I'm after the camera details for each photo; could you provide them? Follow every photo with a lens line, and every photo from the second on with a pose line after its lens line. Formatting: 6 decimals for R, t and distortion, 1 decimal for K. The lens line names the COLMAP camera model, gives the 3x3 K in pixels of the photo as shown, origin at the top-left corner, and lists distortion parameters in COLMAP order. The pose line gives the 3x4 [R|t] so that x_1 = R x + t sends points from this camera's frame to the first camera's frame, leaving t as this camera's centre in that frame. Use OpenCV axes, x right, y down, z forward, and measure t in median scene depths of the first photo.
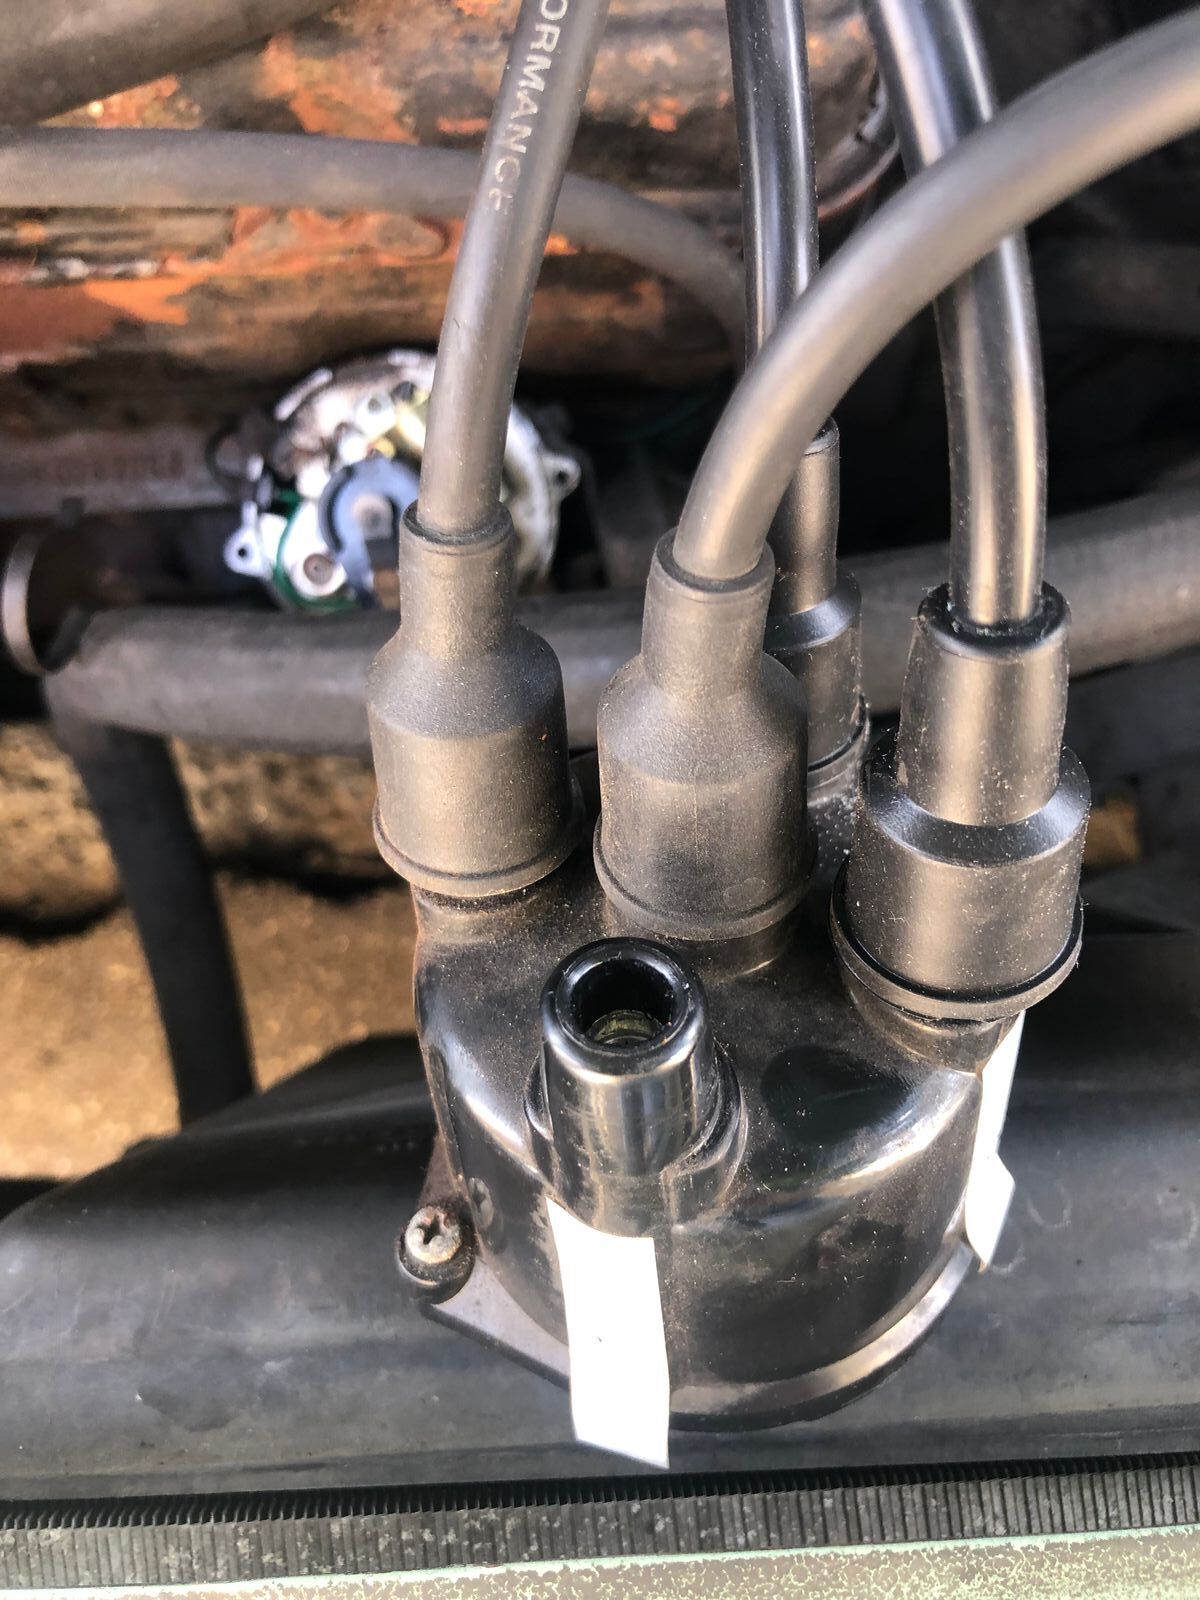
lens RADIAL K [[1307.9, 0, 600.8], [0, 1307.9, 801.9], [0, 0, 1]] dist [0.015049, -0.022756]
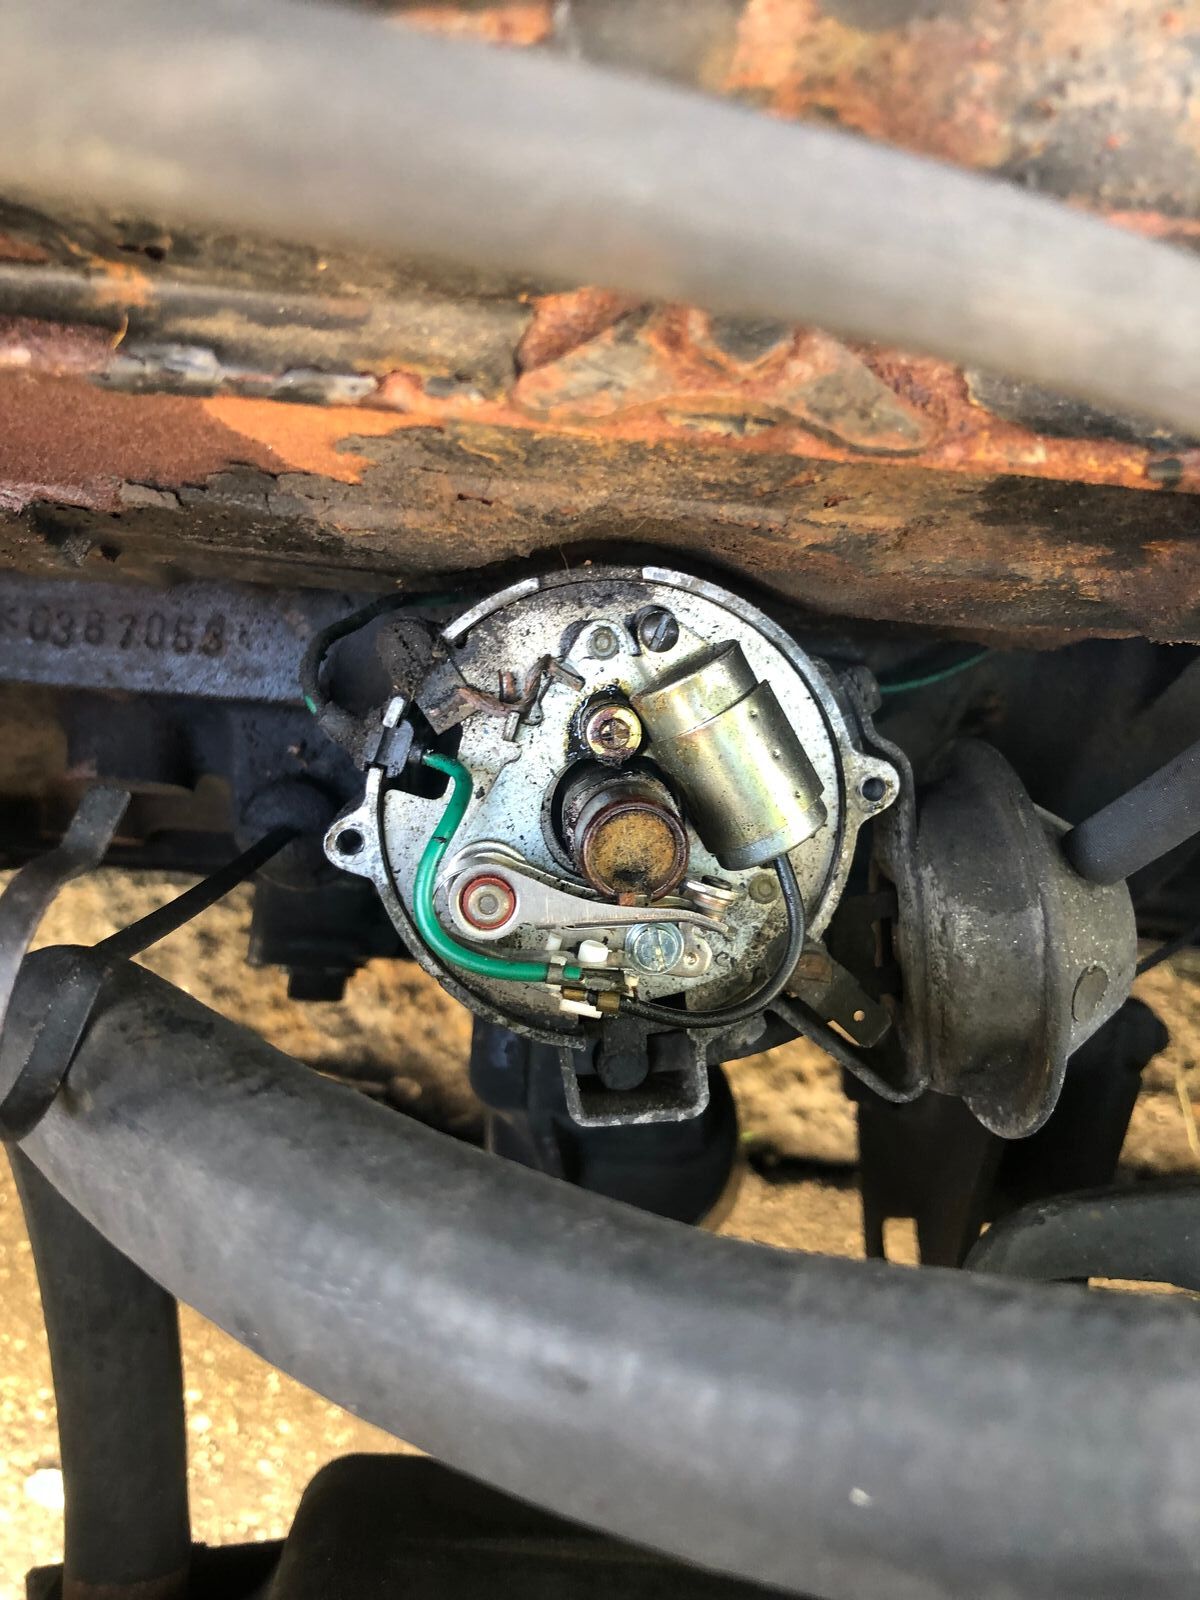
lens RADIAL K [[1307.9, 0, 600.6], [0, 1307.9, 797.9], [0, 0, 1]] dist [0.015049, -0.022756]
pose [[0.988554, 0.129975, 0.076600, -0.250266], [-0.122168, 0.987555, -0.099050, -0.199245], [-0.088521, 0.088559, 0.992130, 0.470595]]
